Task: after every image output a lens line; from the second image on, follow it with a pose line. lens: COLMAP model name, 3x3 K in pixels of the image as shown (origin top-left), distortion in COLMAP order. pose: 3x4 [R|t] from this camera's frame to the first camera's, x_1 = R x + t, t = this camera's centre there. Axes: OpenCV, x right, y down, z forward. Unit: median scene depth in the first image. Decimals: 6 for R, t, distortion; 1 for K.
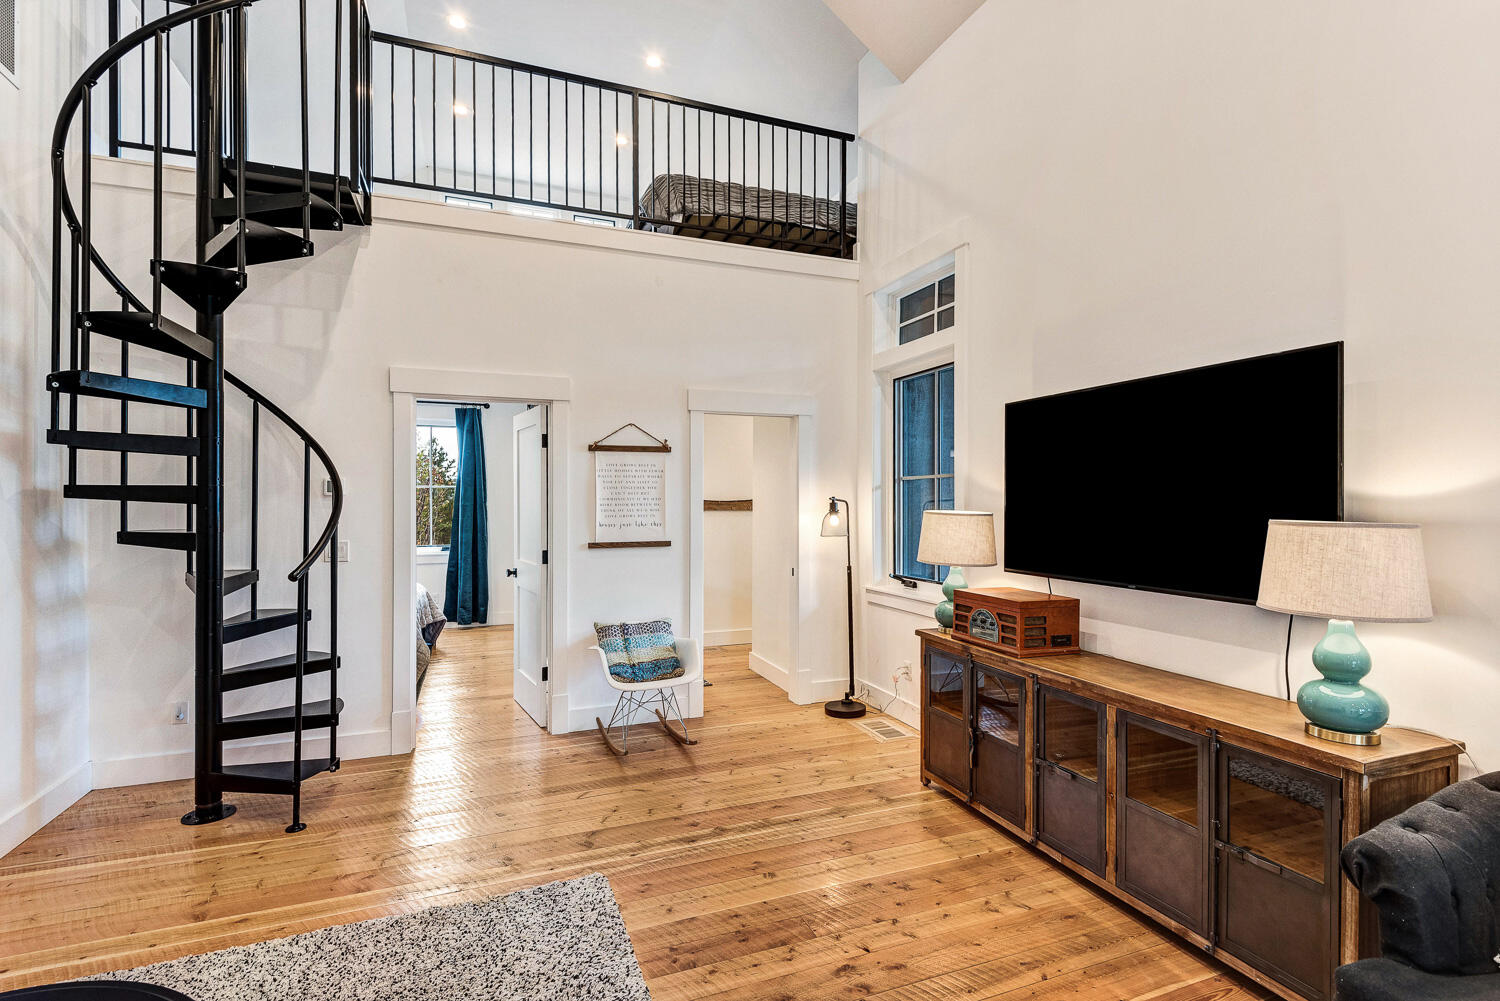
lens RADIAL K [[696.9, 0, 738.3], [0, 696.9, 502.5], [0, 0, 1]] dist [0.031712, -0.023121]
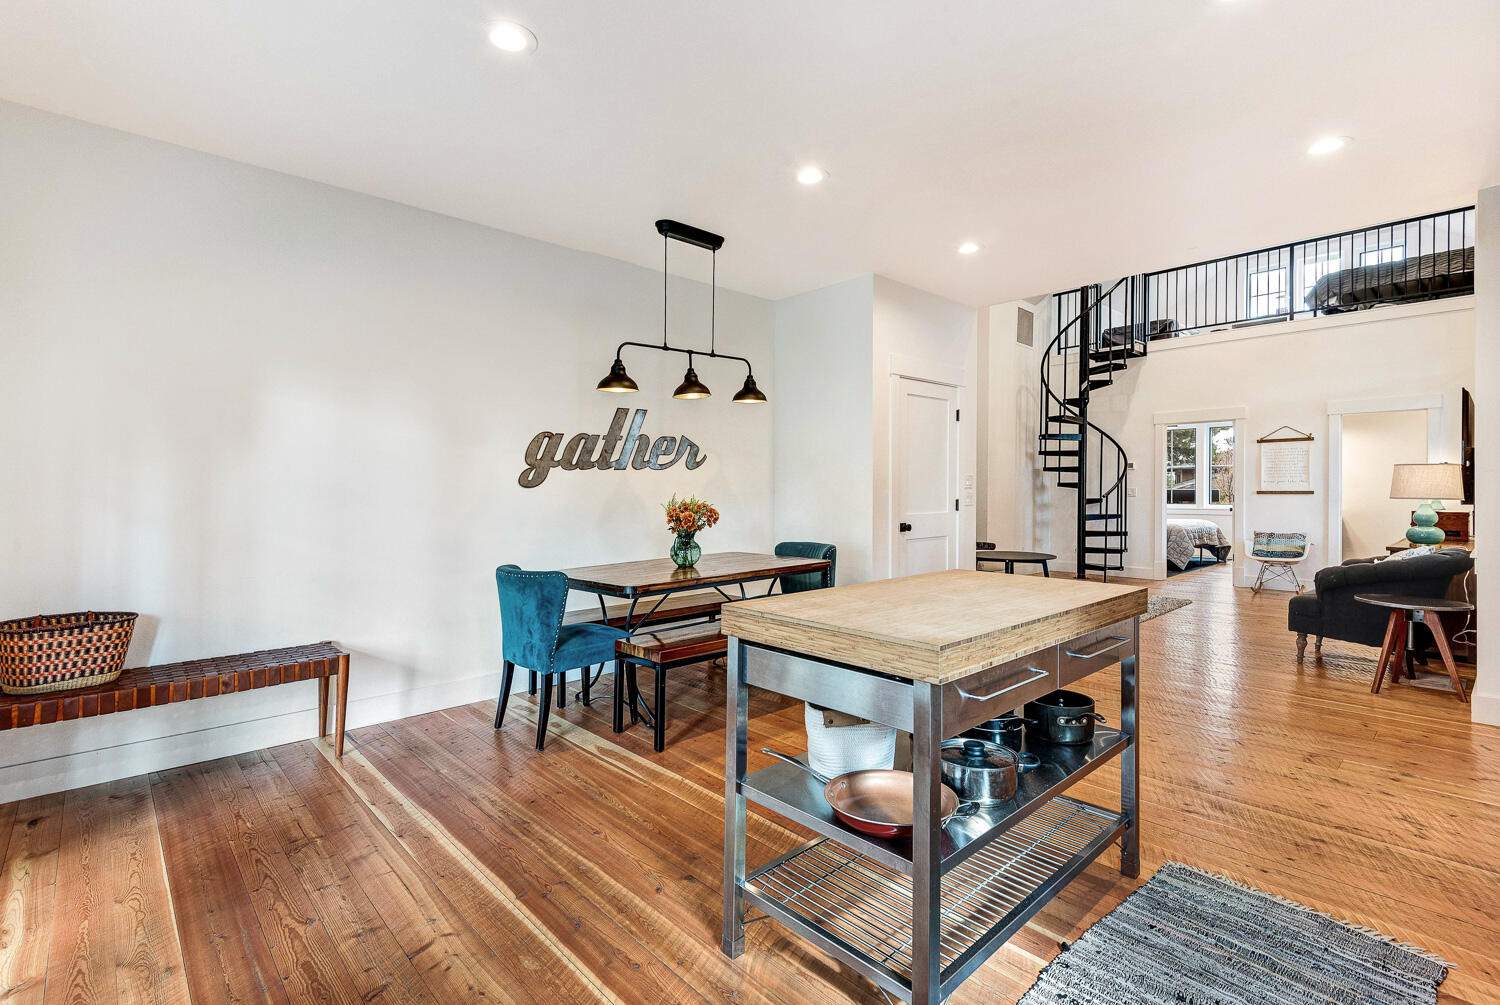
lens RADIAL K [[696.9, 0, 738.3], [0, 696.9, 504.5], [0, 0, 1]] dist [0.031712, -0.023121]
pose [[0.368440, 0.017218, -0.929492, 1.364831], [-0.001111, 0.999836, 0.018080, 0.079328], [0.929651, -0.005629, 0.368398, -1.337009]]
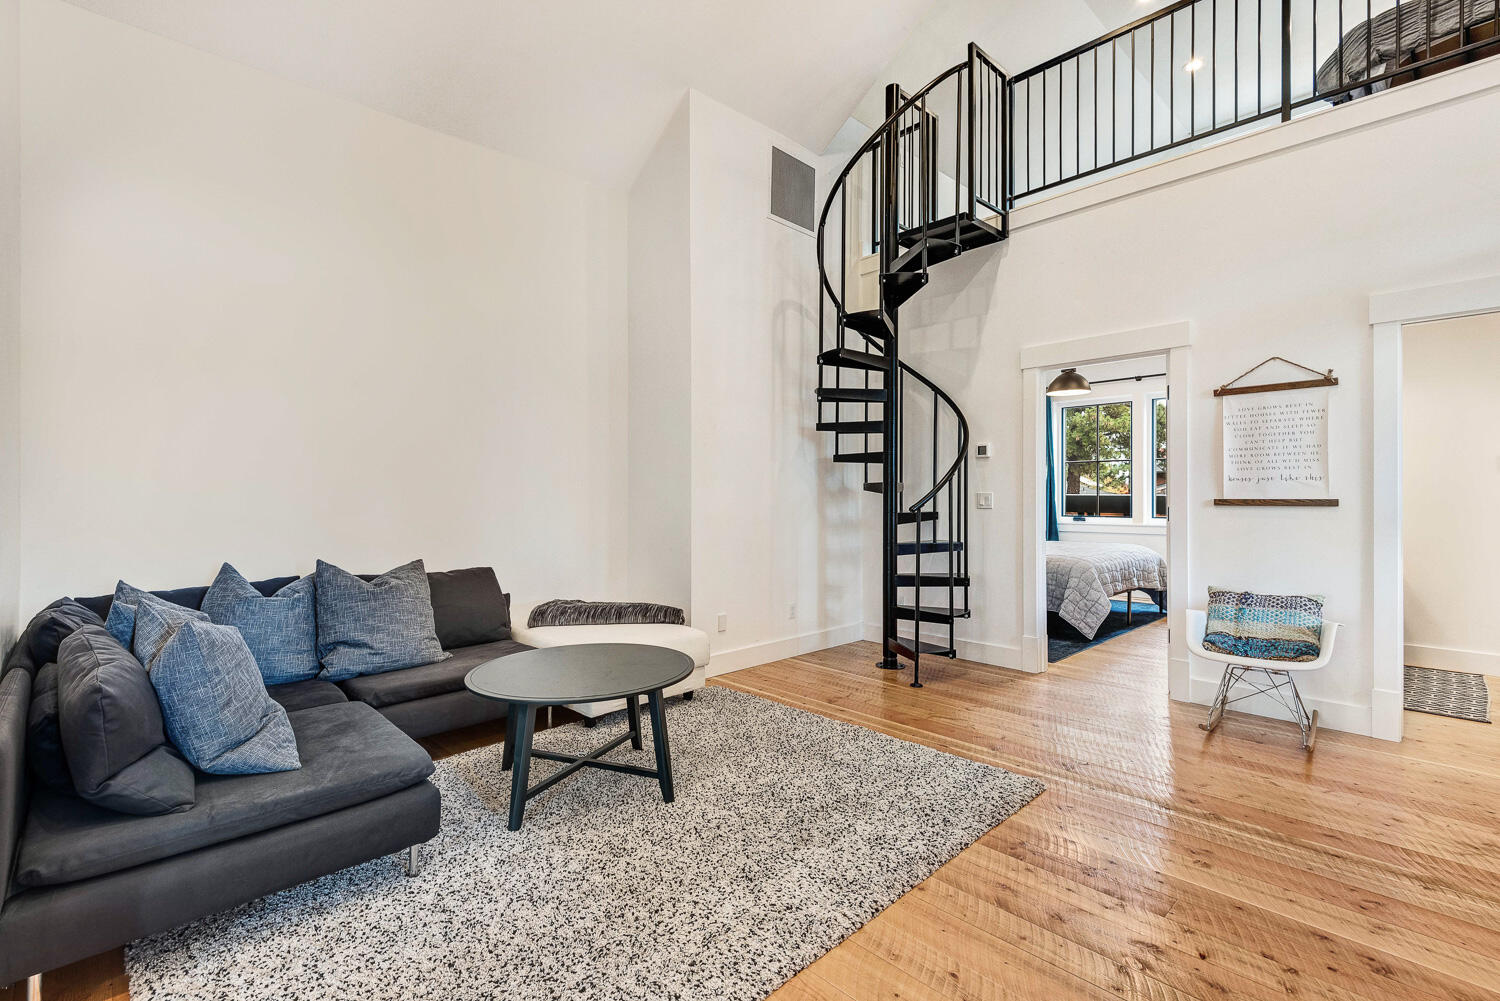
lens RADIAL K [[677.6, 0, 750.0], [0, 677.6, 500.5], [0, 0, 1]] dist [0.000559, -0.000045]
pose [[0.379844, 0.006138, -0.925030, 0.470591], [-0.002166, 0.999981, 0.005746, 0.071880], [0.925048, -0.000179, 0.379850, 0.148834]]
